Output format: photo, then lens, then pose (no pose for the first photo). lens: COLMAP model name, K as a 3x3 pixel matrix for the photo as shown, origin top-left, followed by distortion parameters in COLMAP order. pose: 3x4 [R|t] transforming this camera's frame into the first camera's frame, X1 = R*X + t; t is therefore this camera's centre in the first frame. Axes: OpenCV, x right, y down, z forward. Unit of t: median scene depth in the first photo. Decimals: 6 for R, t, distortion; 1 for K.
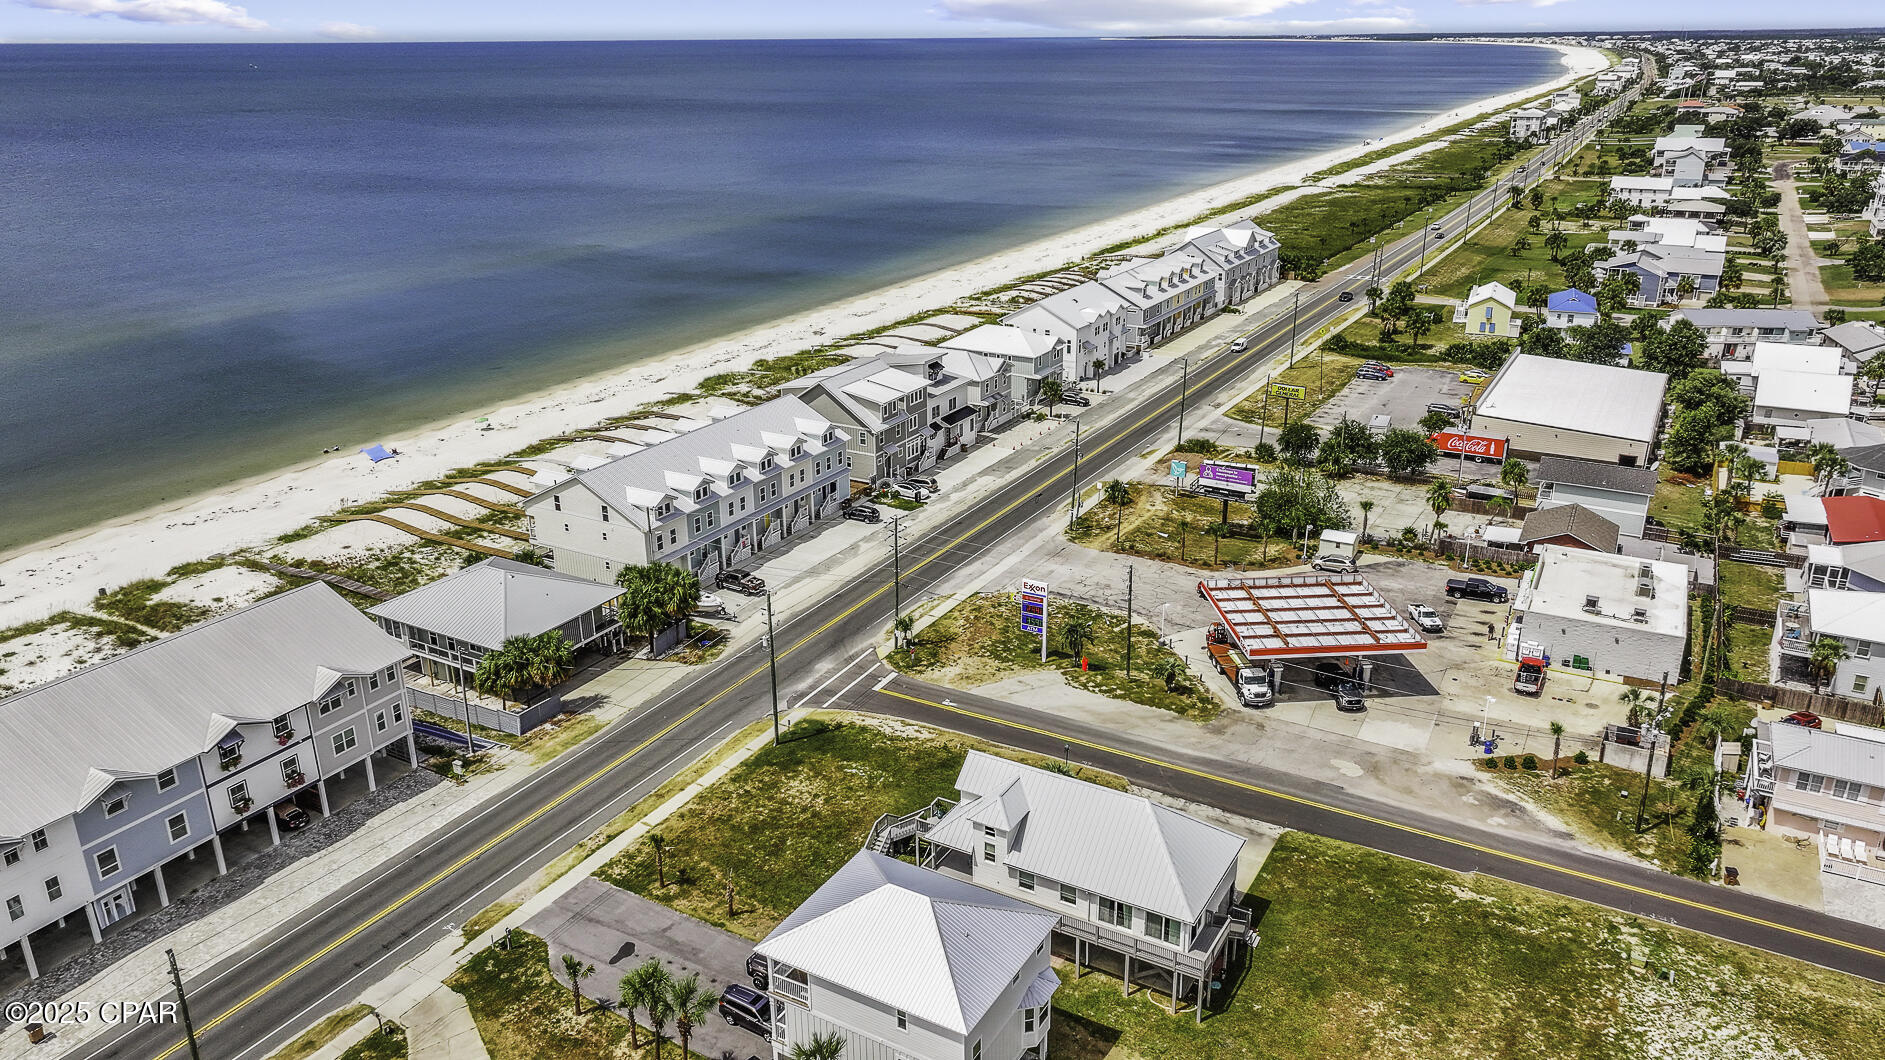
lens RADIAL K [[1323.4, 0, 949.1], [0, 1323.4, 529.2], [0, 0, 1]] dist [0.001666, 0.008746]
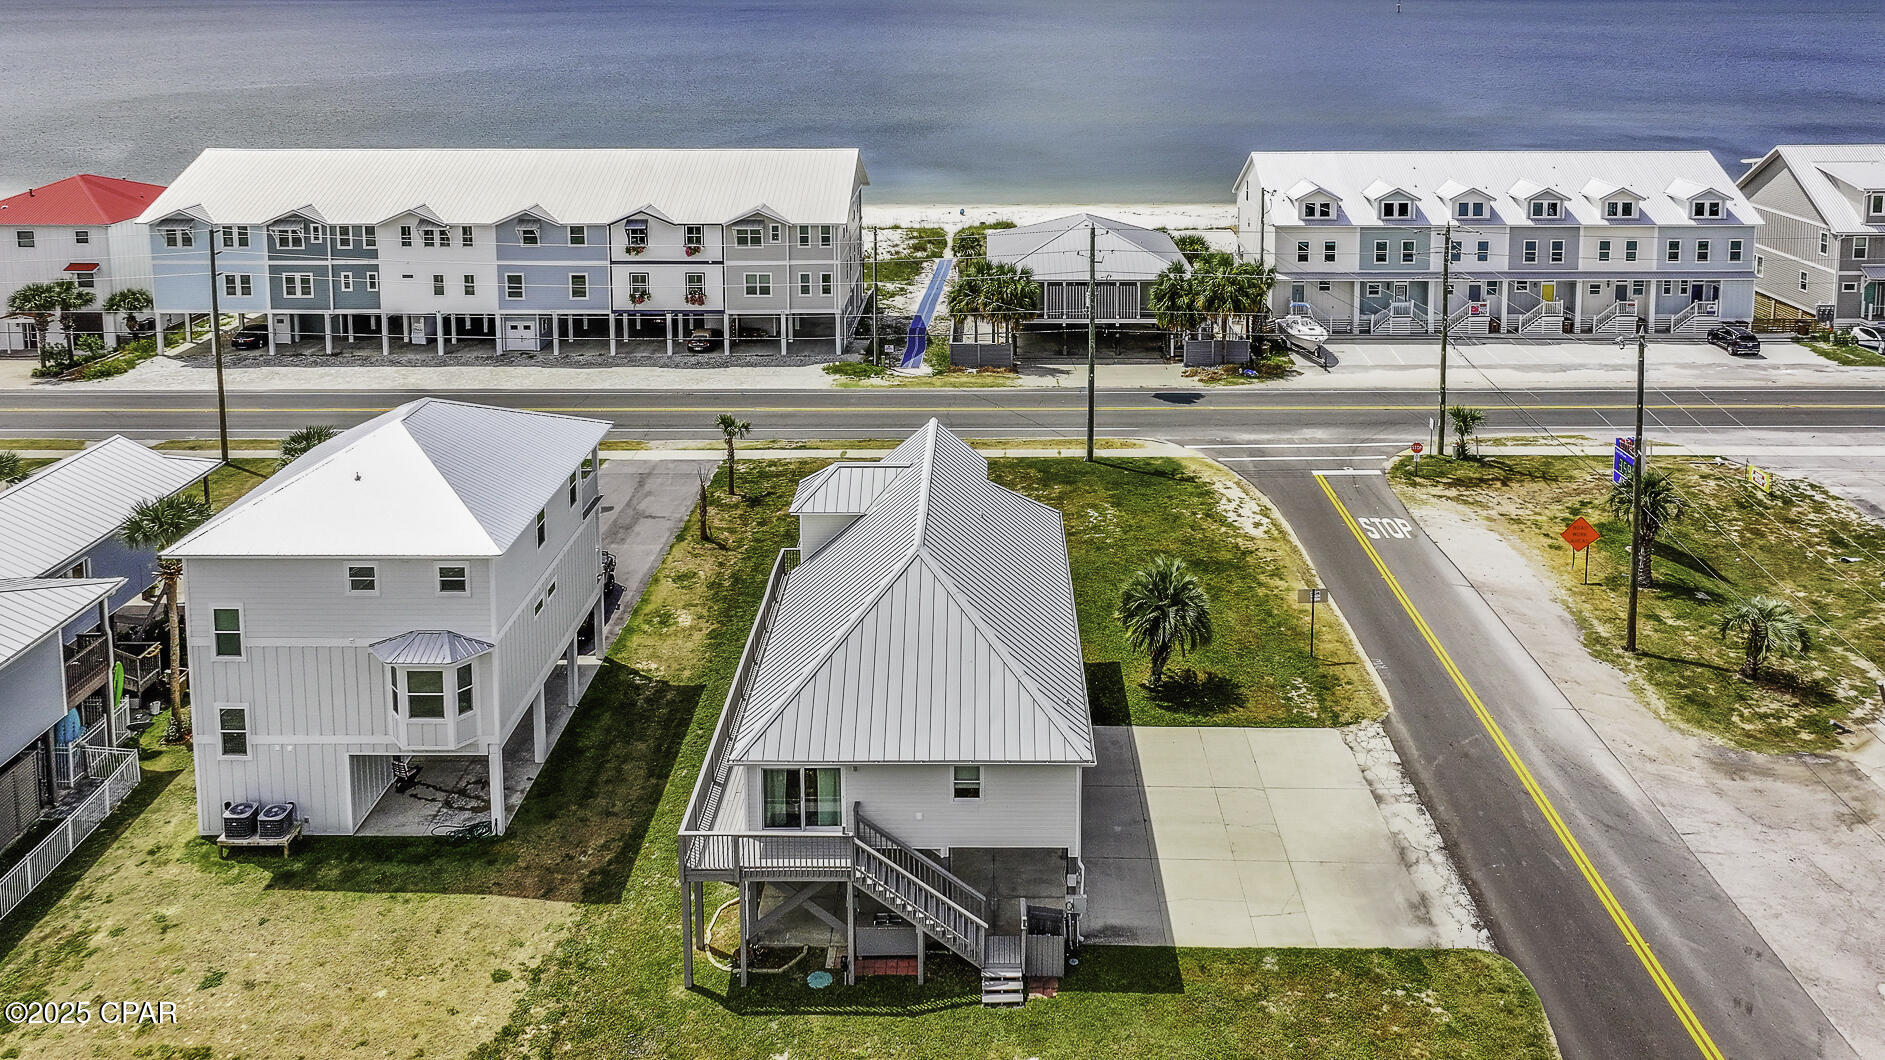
lens RADIAL K [[1402.4, 0, 980.2], [0, 1402.4, 154.4], [0, 0, 1]] dist [-0.002406, 0.001739]
pose [[0.489397, 0.111936, -0.864847, 0.428793], [-0.306237, 0.950628, -0.050254, 0.062324], [0.816523, 0.289442, 0.499513, 0.517397]]
